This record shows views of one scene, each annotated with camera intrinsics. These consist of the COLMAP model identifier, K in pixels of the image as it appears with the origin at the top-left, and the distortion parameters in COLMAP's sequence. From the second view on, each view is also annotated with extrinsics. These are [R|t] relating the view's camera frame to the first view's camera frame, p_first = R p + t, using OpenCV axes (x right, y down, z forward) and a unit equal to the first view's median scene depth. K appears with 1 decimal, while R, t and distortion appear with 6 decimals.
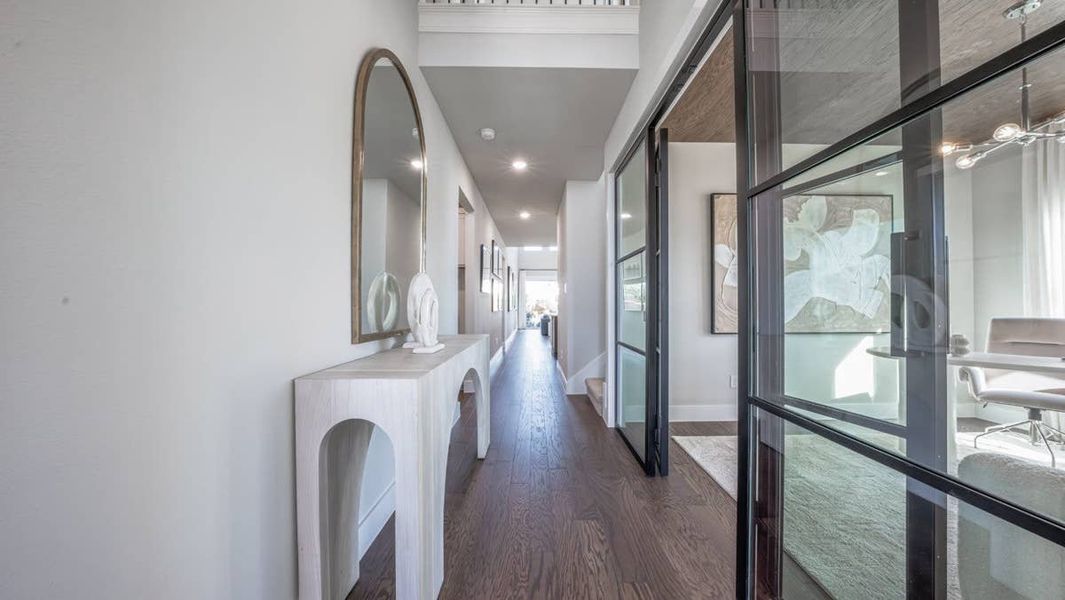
lens RADIAL K [[357.6, 0, 532.5], [0, 357.6, 300.0], [0, 0, 1]] dist [-0.001503, 0.000058]
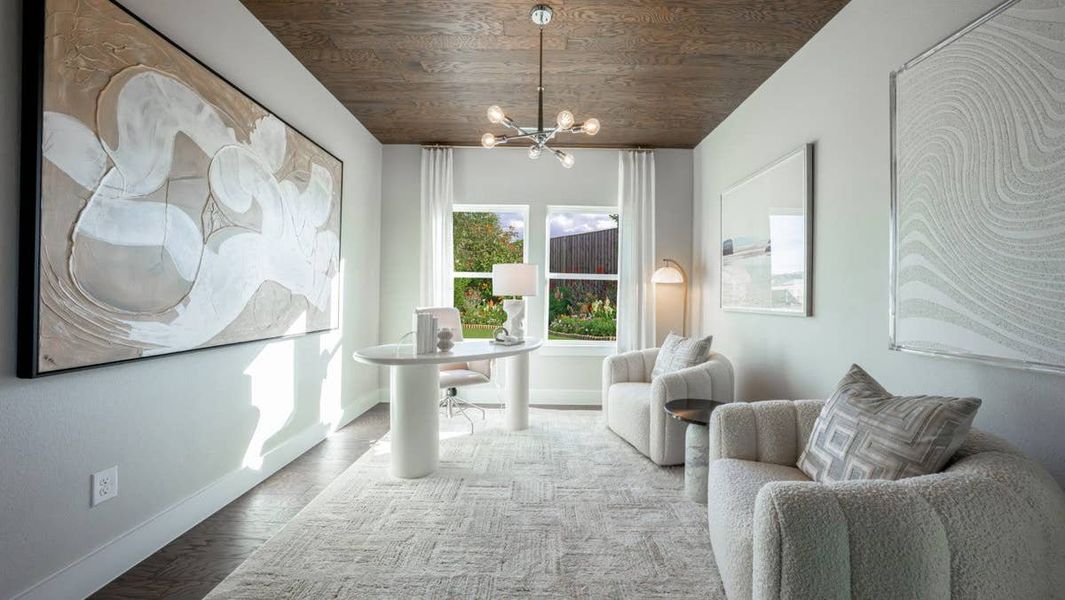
lens RADIAL K [[357.6, 0, 532.5], [0, 357.6, 300.0], [0, 0, 1]] dist [-0.001503, 0.000058]
pose [[0.001931, -0.001162, 0.999997, 0.179249], [-0.028976, 0.999579, 0.001217, 0.010541], [-0.999578, -0.028978, 0.001897, 0.544604]]
